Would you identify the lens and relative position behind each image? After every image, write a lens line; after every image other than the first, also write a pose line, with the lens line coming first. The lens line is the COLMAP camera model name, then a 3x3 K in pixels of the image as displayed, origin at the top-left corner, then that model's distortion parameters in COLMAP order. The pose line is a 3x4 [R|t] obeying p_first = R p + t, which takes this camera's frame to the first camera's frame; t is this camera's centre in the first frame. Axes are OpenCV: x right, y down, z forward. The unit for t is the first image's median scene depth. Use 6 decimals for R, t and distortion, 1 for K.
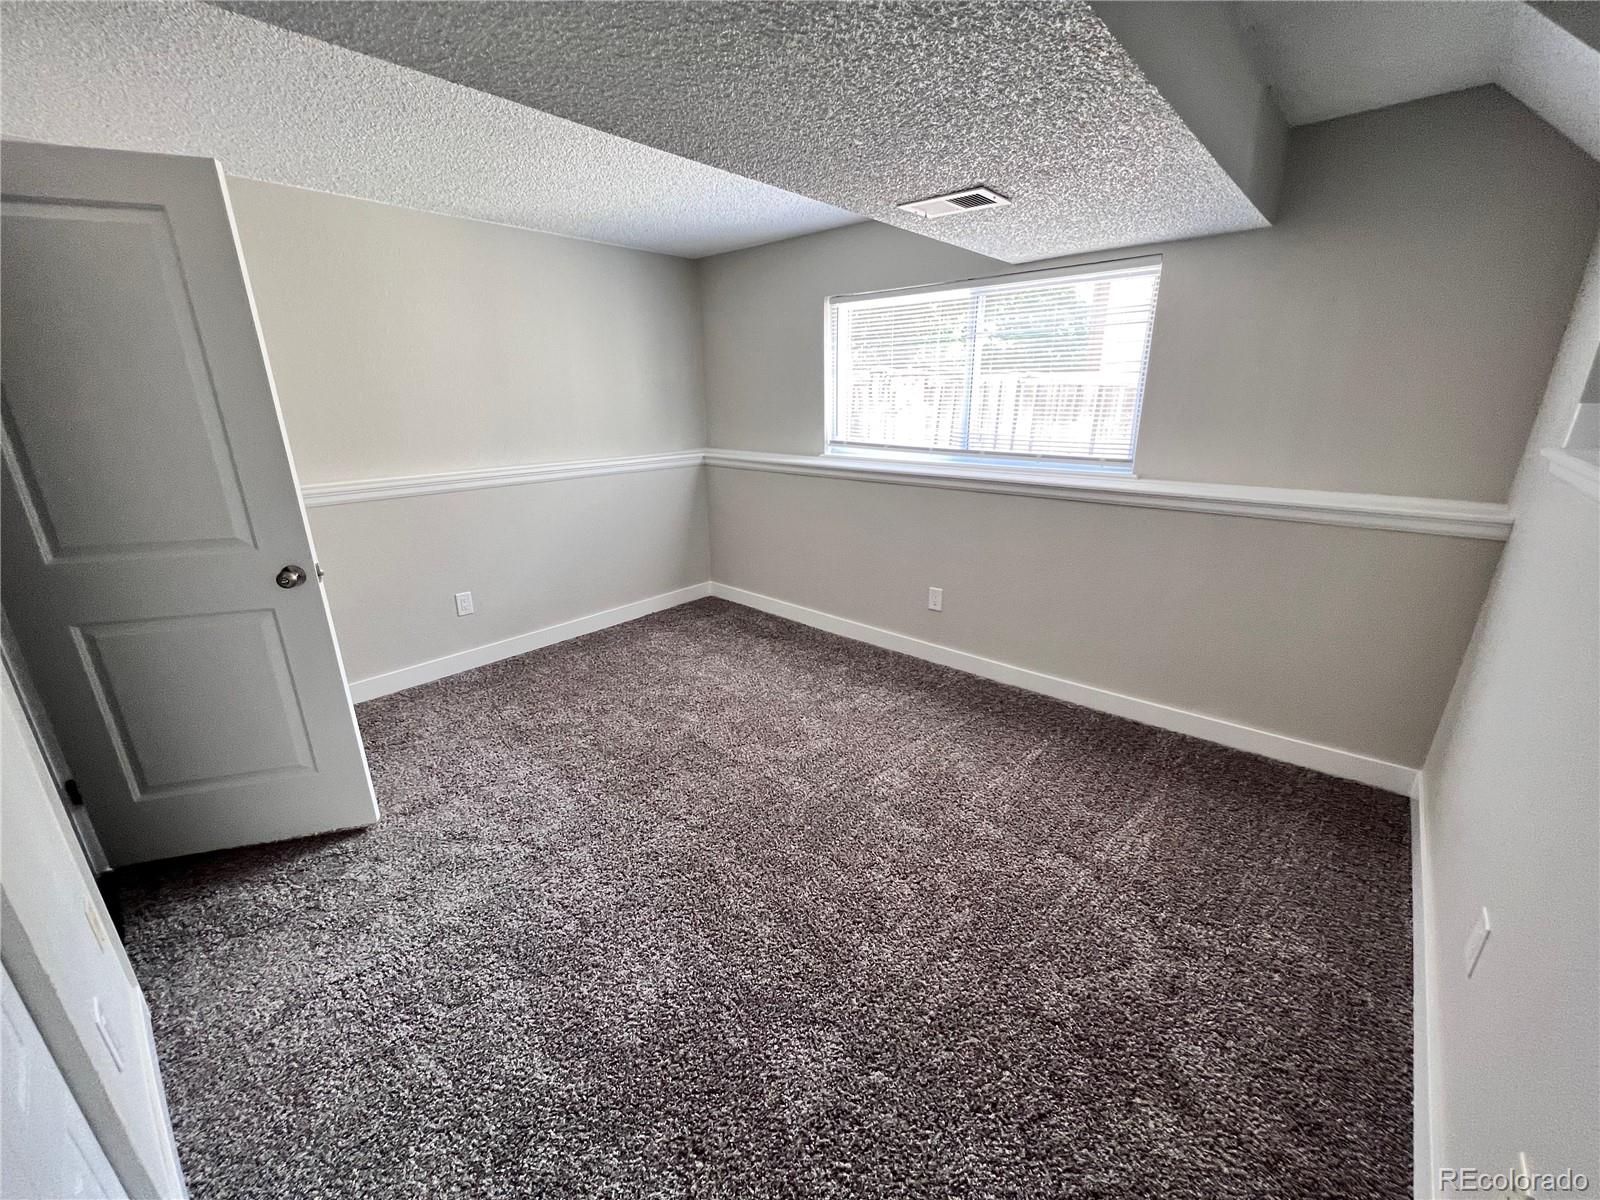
lens RADIAL K [[644.7, 0, 802.5], [0, 644.7, 603.2], [0, 0, 1]] dist [0.001920, 0.000146]
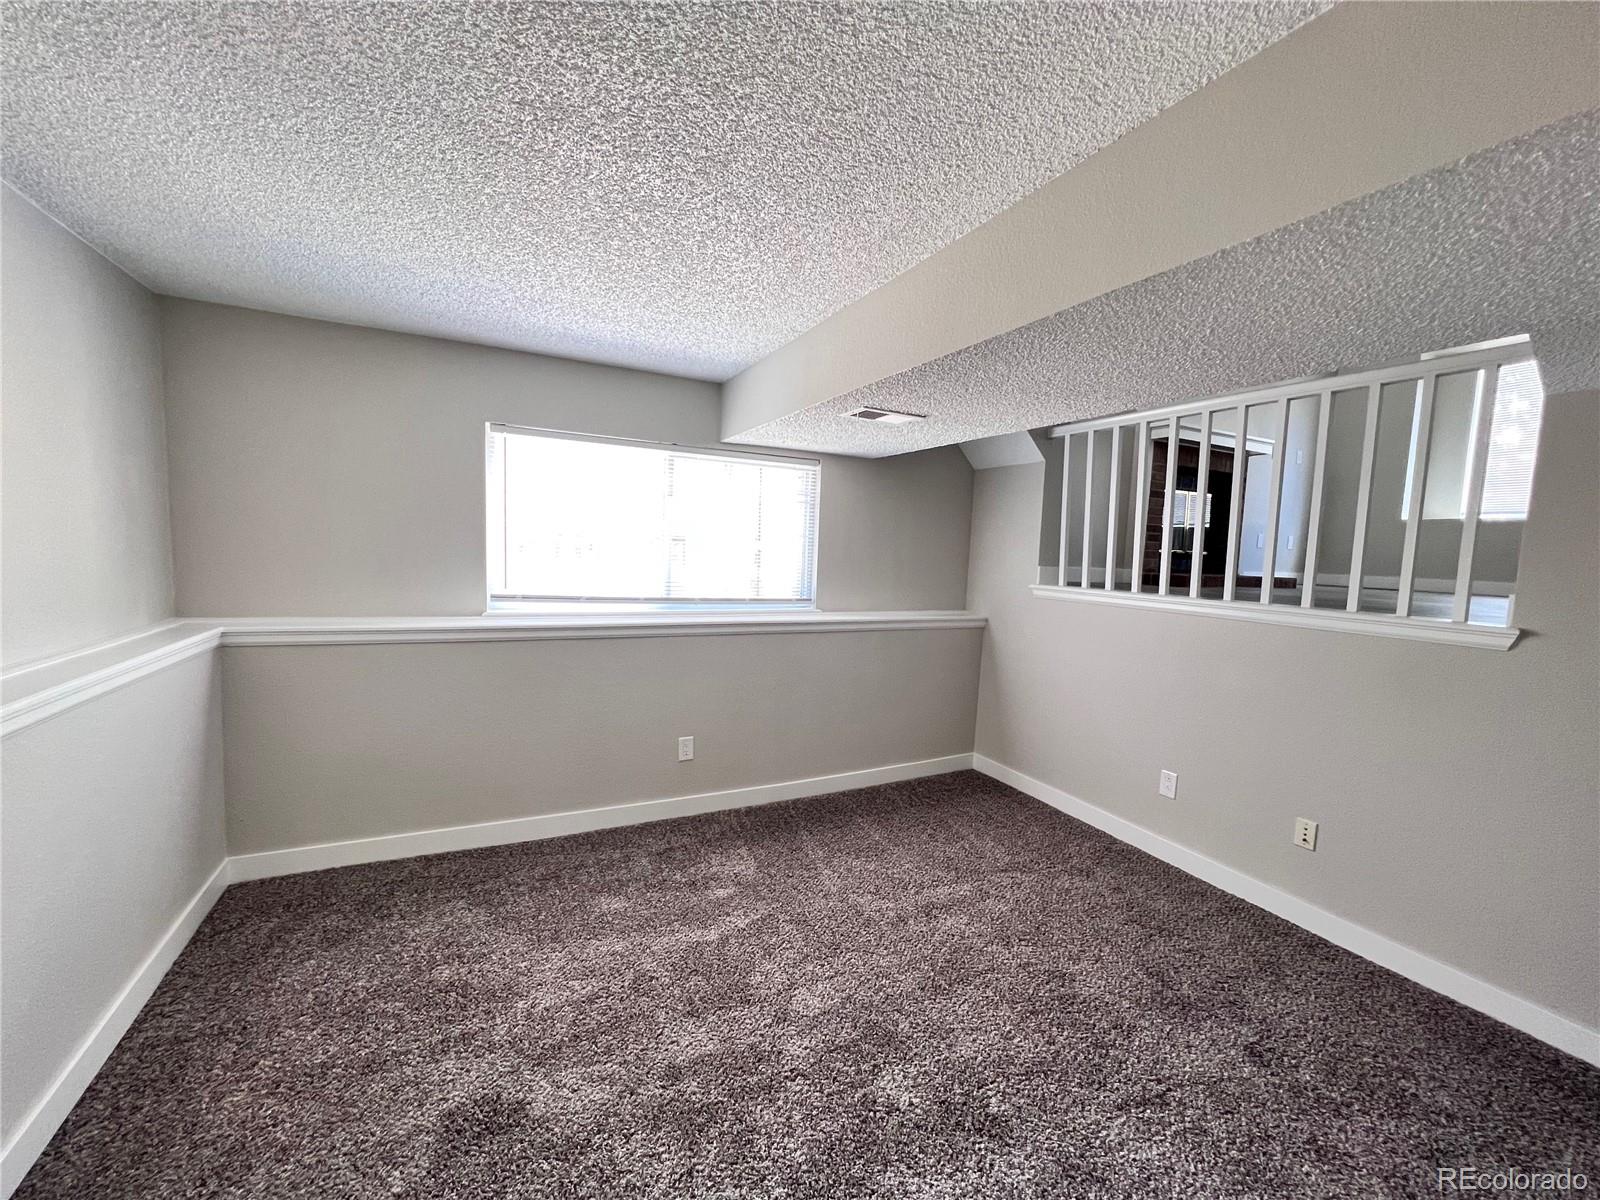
lens RADIAL K [[644.7, 0, 805.3], [0, 644.7, 602.3], [0, 0, 1]] dist [0.001920, 0.000146]
pose [[0.365675, -0.060355, 0.928784, -0.611739], [0.240384, 0.970163, -0.031598, -0.145380], [-0.899165, 0.234819, 0.369272, 0.426818]]
